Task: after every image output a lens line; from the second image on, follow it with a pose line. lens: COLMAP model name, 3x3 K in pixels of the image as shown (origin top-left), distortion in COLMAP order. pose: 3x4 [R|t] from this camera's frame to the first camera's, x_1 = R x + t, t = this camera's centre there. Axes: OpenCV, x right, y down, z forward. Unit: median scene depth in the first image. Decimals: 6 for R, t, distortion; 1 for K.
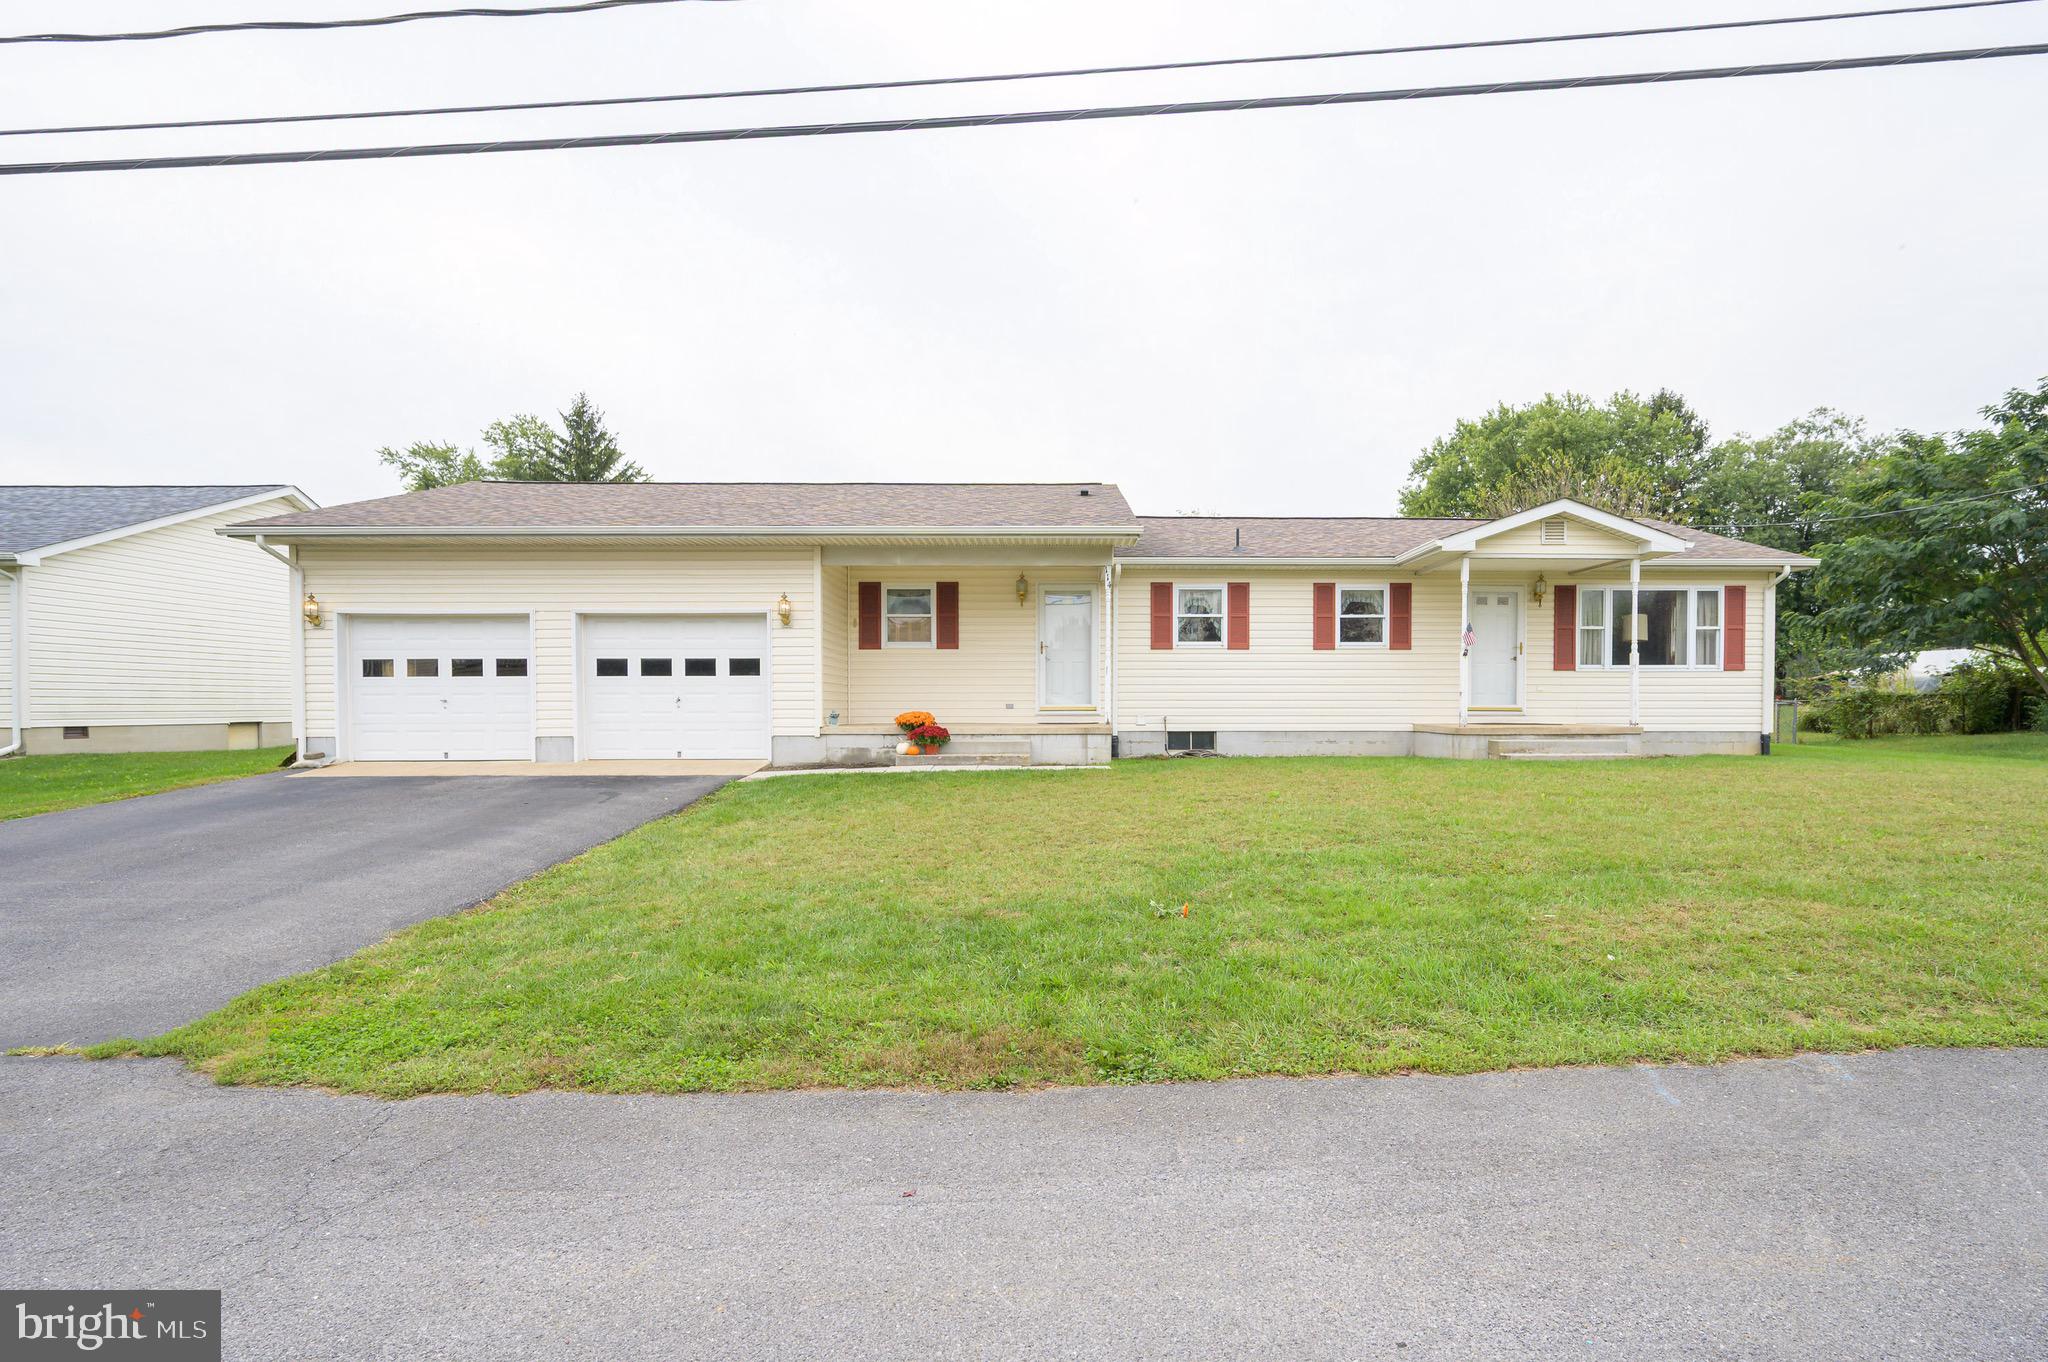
lens RADIAL K [[975.8, 0, 1062.6], [0, 975.8, 722.2], [0, 0, 1]] dist [0.002217, 0.000889]
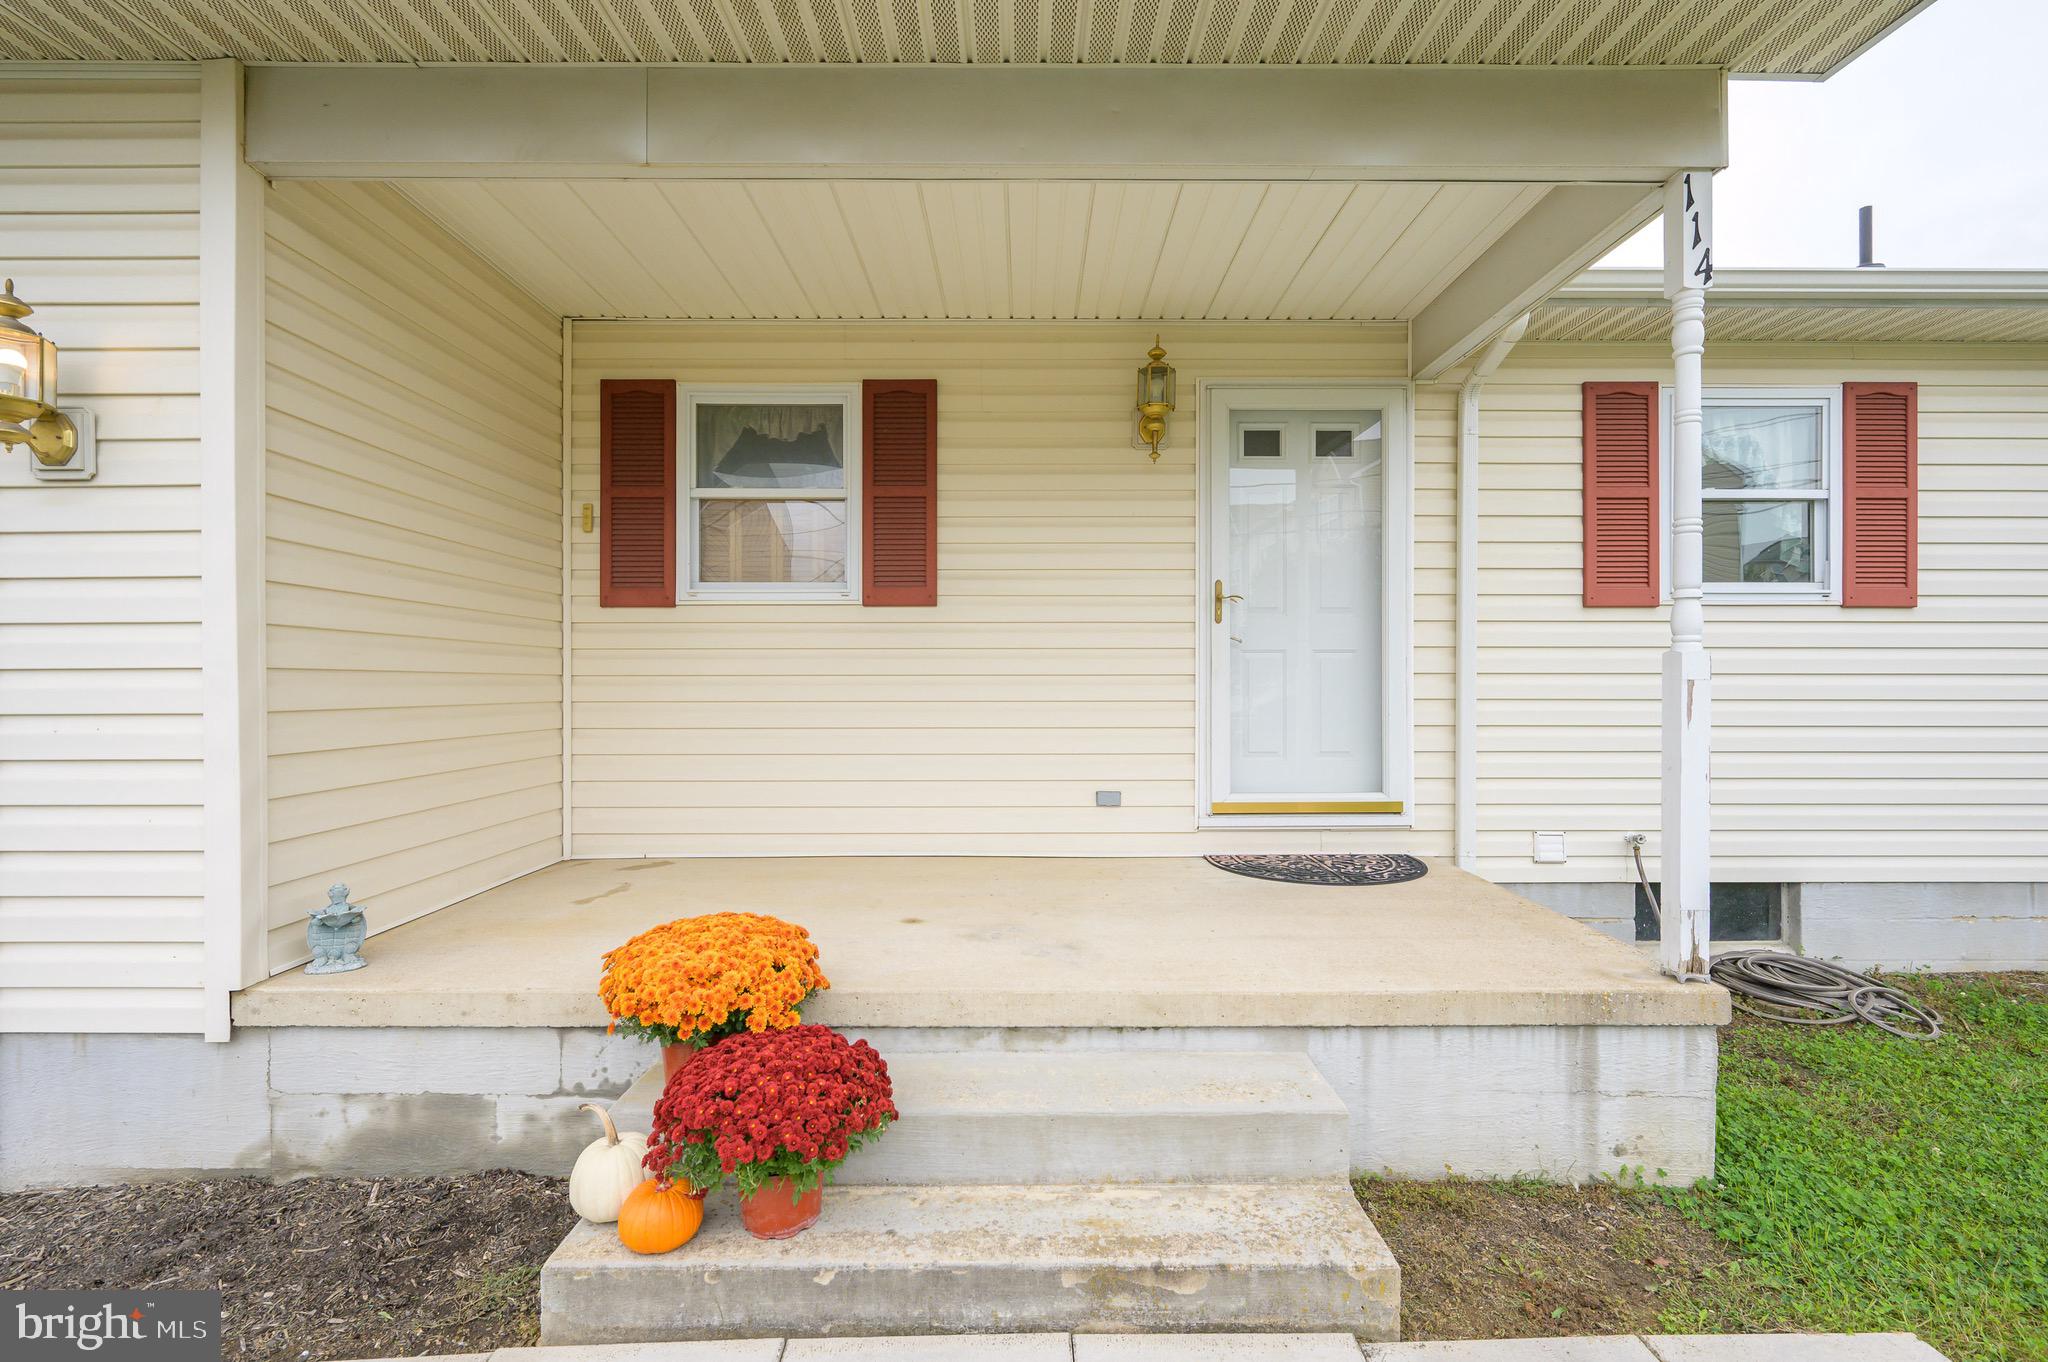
lens RADIAL K [[909.8, 0, 1014.1], [0, 909.8, 685.0], [0, 0, 1]] dist [-0.000787, -0.000265]
pose [[0.999919, 0.001140, -0.012654, -0.079170], [-0.001289, 0.999930, -0.011729, -0.047587], [0.012640, 0.011744, 0.999851, 0.719969]]
